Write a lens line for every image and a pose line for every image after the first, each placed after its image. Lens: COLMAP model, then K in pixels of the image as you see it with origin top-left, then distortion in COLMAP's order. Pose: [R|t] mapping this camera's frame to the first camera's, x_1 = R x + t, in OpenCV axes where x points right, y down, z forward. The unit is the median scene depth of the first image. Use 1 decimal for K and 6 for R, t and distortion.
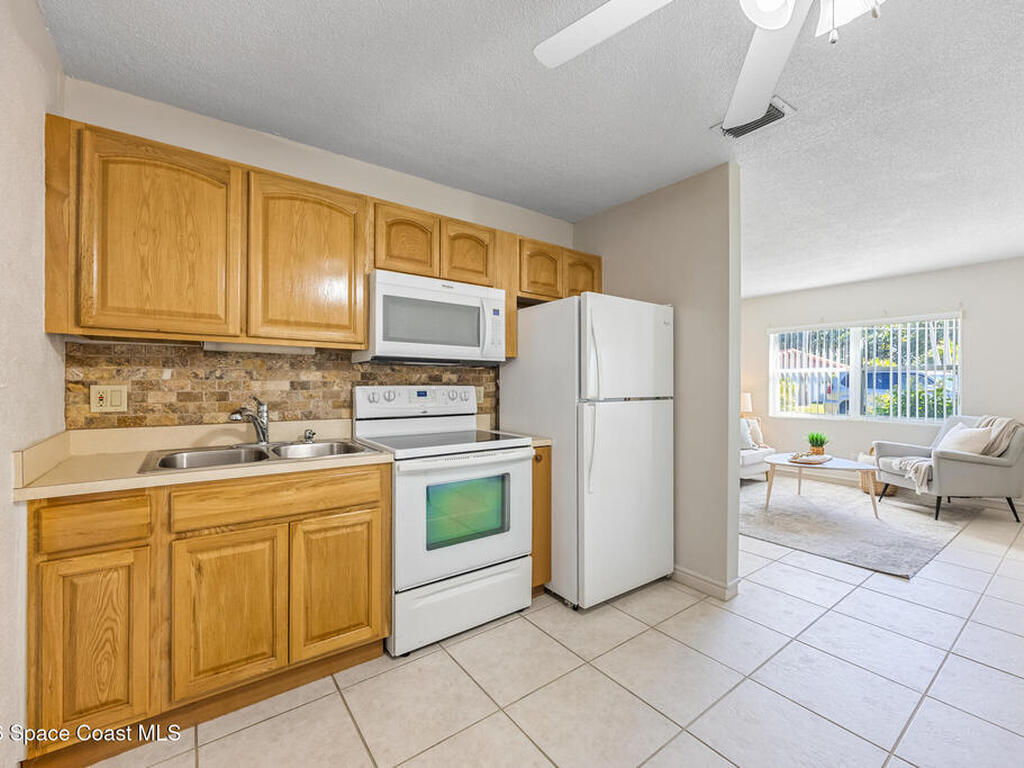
lens RADIAL K [[442.9, 0, 491.6], [0, 442.9, 385.9], [0, 0, 1]] dist [-0.001335, -0.000011]
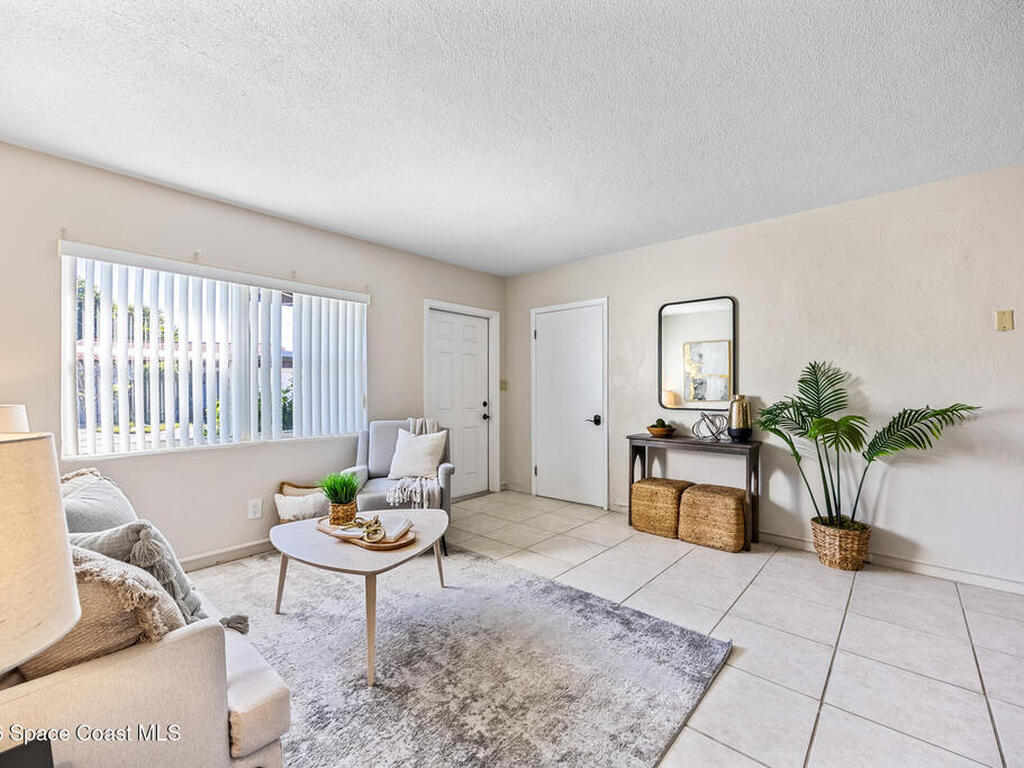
lens RADIAL K [[442.9, 0, 491.6], [0, 442.9, 385.9], [0, 0, 1]] dist [-0.001335, -0.000011]
pose [[-0.216466, -0.000567, 0.976290, 0.461242], [0.003109, 0.999994, 0.001270, 0.008294], [-0.976285, 0.003310, -0.216463, 2.083305]]
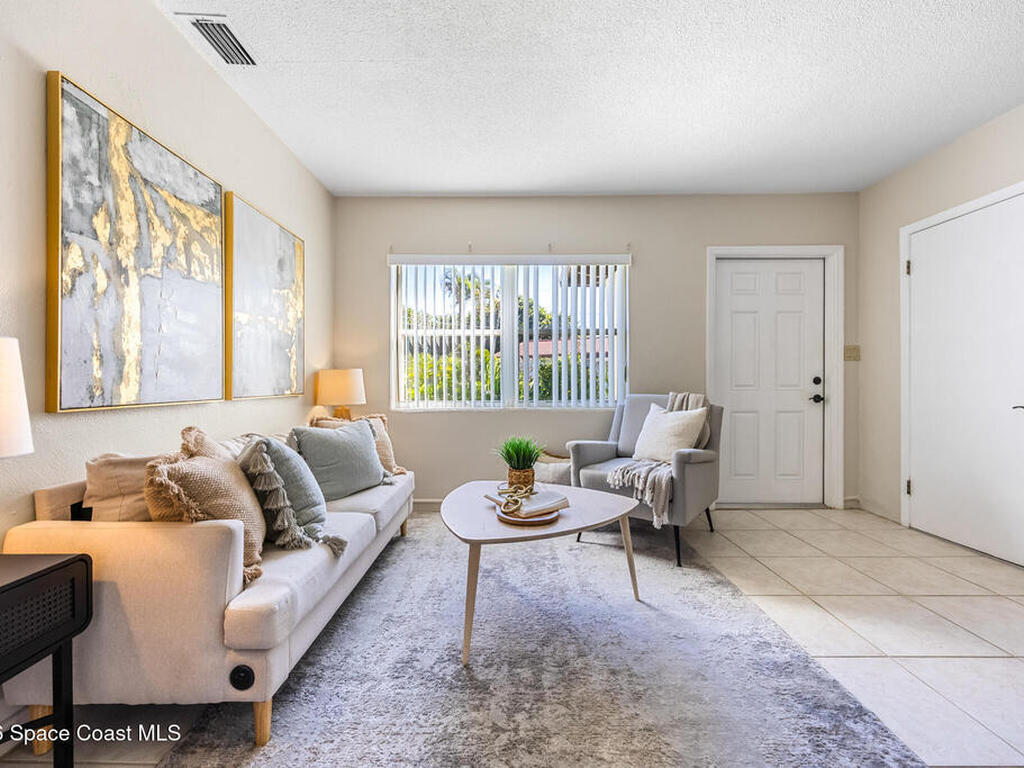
lens RADIAL K [[432.4, 0, 499.1], [0, 432.4, 379.6], [0, 0, 1]] dist [-0.003580, -0.000340]
pose [[0.574223, -0.007553, 0.818664, 0.747538], [0.008466, 0.999959, 0.003288, 0.084470], [-0.818655, 0.005043, 0.574263, 1.676157]]
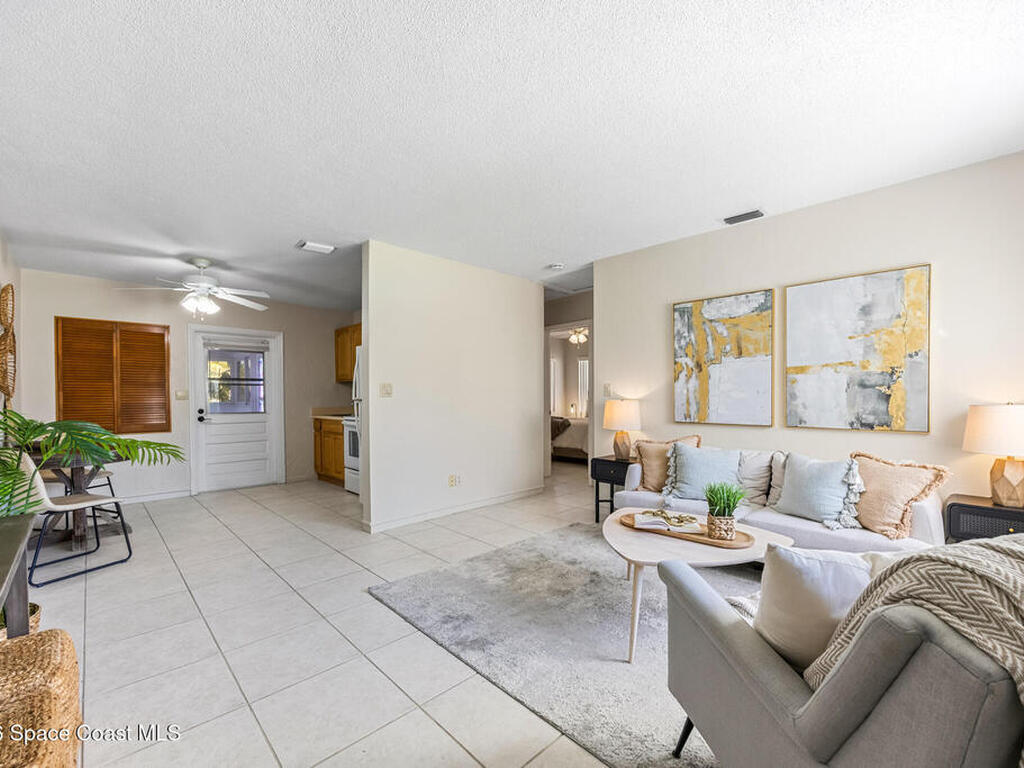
lens RADIAL K [[440.2, 0, 495.9], [0, 440.2, 403.1], [0, 0, 1]] dist [-0.001345, -0.000081]
pose [[0.134385, 0.008409, -0.990893, 2.828080], [-0.001207, 0.999965, 0.008322, 0.024999], [0.990928, 0.000078, 0.134391, 1.573500]]
